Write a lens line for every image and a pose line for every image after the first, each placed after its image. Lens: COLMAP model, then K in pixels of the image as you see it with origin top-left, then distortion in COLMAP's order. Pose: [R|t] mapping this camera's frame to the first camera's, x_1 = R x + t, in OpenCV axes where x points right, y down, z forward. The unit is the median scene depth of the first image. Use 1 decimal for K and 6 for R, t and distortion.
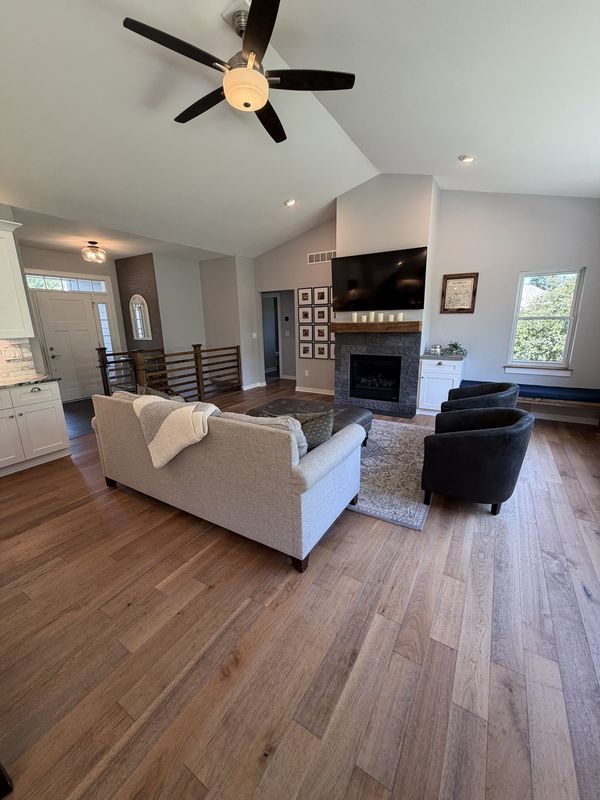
lens RADIAL K [[318.8, 0, 300.9], [0, 318.8, 400.6], [0, 0, 1]] dist [-0.000751, -0.000023]
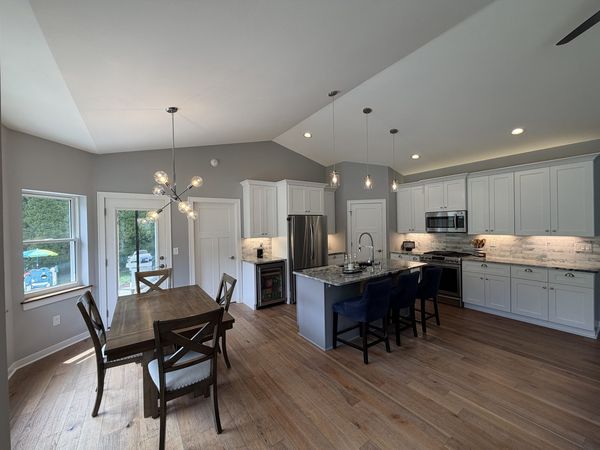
lens RADIAL K [[239.1, 0, 300.1], [0, 239.1, 225.4], [0, 0, 1]] dist [-0.000751, -0.000023]
pose [[-0.399755, 0.031194, -0.916091, 1.163137], [-0.196050, 0.973384, 0.118696, -0.293007], [0.895411, 0.227049, -0.382999, 0.709880]]
